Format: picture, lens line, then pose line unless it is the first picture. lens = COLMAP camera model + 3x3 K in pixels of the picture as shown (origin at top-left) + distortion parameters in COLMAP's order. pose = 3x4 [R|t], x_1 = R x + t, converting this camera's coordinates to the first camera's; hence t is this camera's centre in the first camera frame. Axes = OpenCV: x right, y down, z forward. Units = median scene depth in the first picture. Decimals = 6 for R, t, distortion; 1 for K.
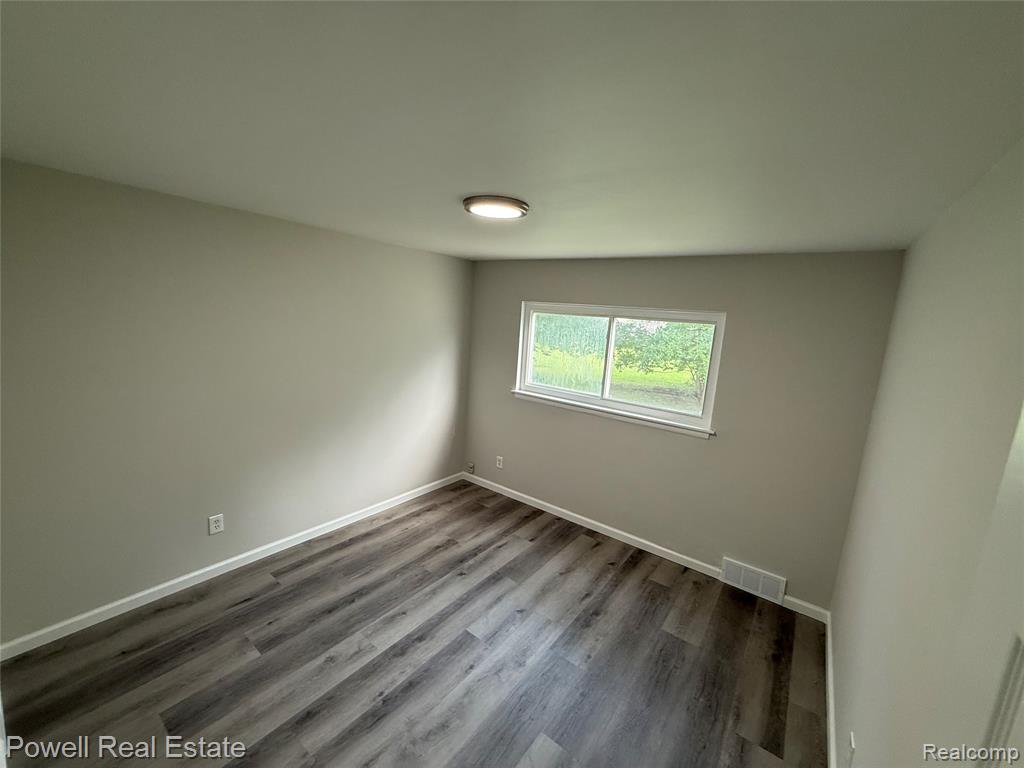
lens RADIAL K [[409.0, 0, 517.6], [0, 409.0, 387.2], [0, 0, 1]] dist [0.000557, 0.000359]
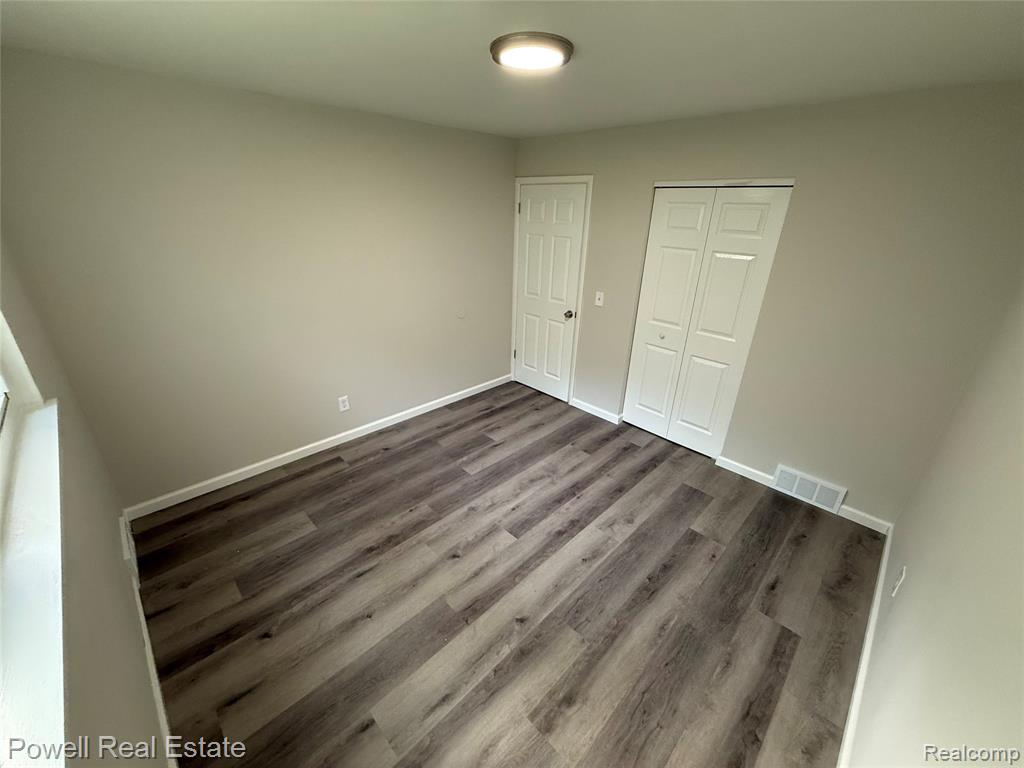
lens RADIAL K [[409.0, 0, 513.7], [0, 409.0, 383.5], [0, 0, 1]] dist [0.000557, 0.000359]
pose [[-0.984651, -0.144226, 0.098295, -0.156810], [-0.065650, 0.827867, 0.557069, -0.272558], [-0.161719, 0.542065, -0.824628, 1.577488]]
